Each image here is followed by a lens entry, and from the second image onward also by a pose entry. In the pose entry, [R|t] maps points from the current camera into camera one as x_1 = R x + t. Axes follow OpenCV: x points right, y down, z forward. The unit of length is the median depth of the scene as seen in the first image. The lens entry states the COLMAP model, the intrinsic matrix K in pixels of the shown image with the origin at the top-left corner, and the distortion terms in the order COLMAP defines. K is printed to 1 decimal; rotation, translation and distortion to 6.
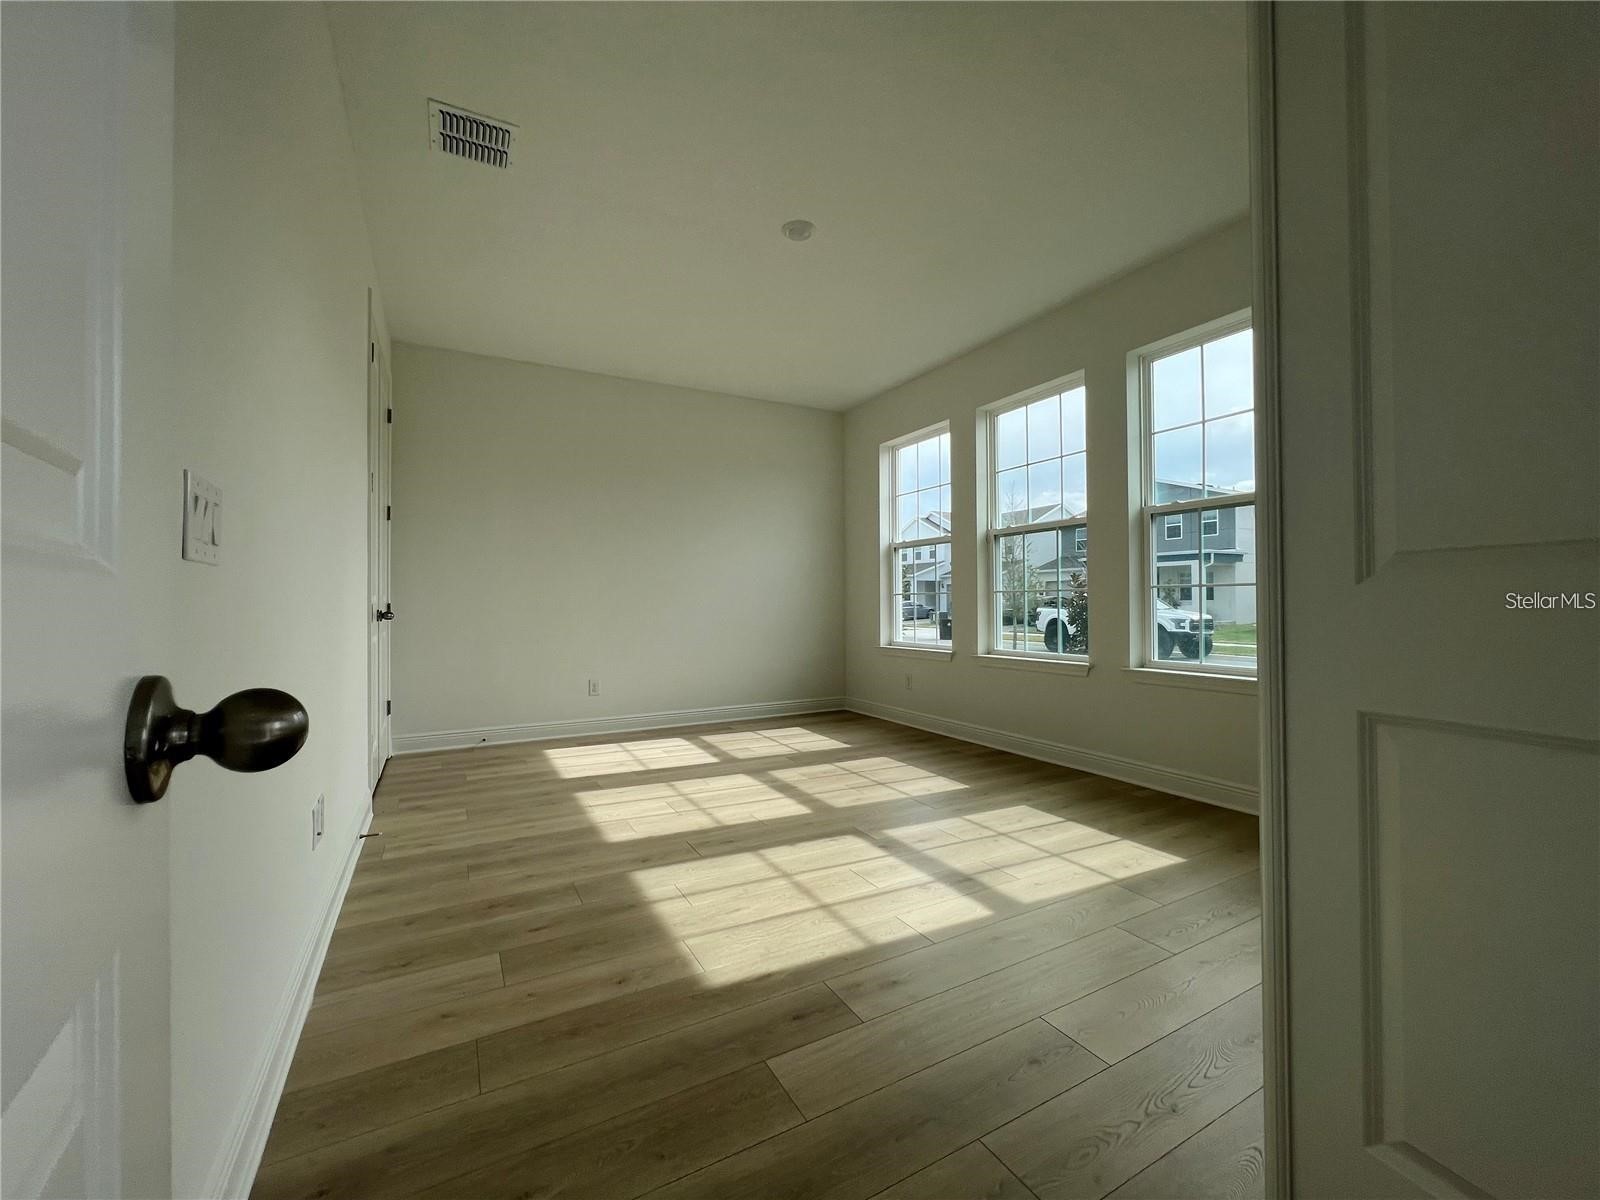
lens RADIAL K [[640.4, 0, 795.8], [0, 640.4, 601.5], [0, 0, 1]] dist [-0.005972, 0.001393]
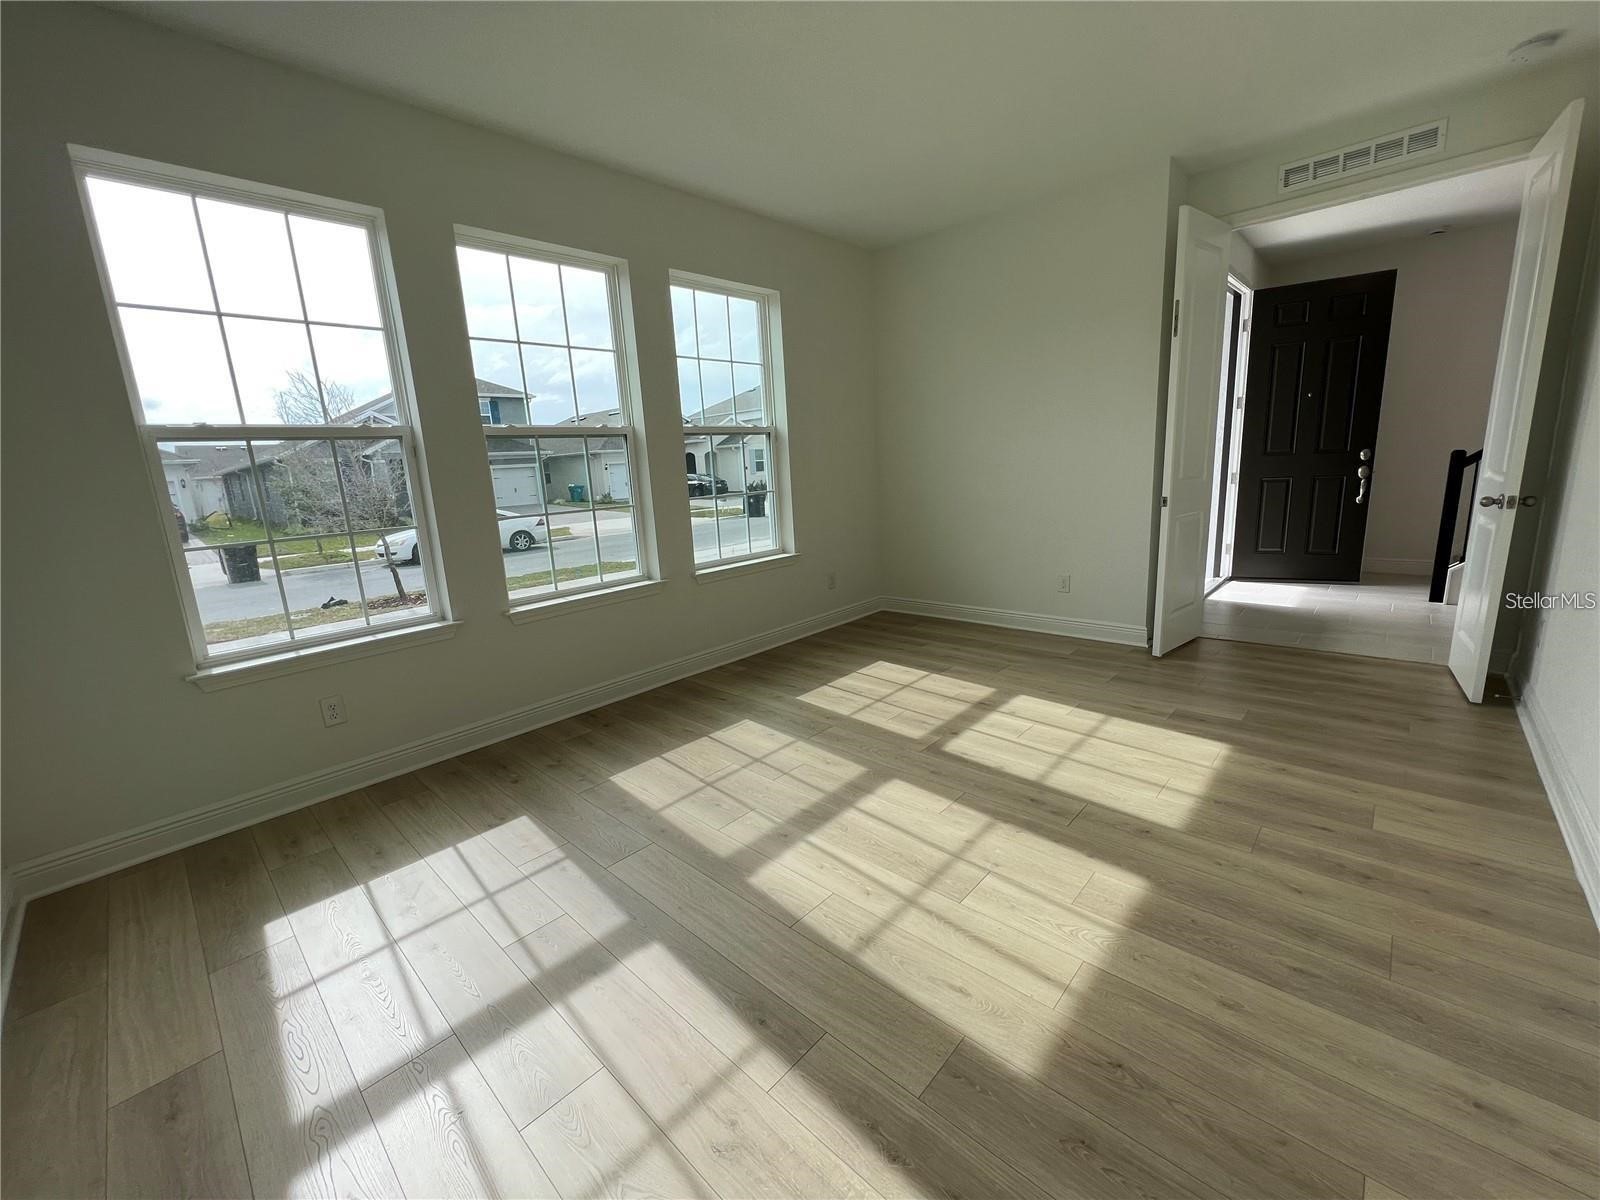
lens RADIAL K [[640.4, 0, 795.4], [0, 640.4, 593.9], [0, 0, 1]] dist [-0.005972, 0.001393]
pose [[-0.306887, -0.167080, 0.936966, -0.807918], [0.050406, 0.980235, 0.191306, -0.089795], [-0.950410, 0.105938, -0.292400, 1.598313]]
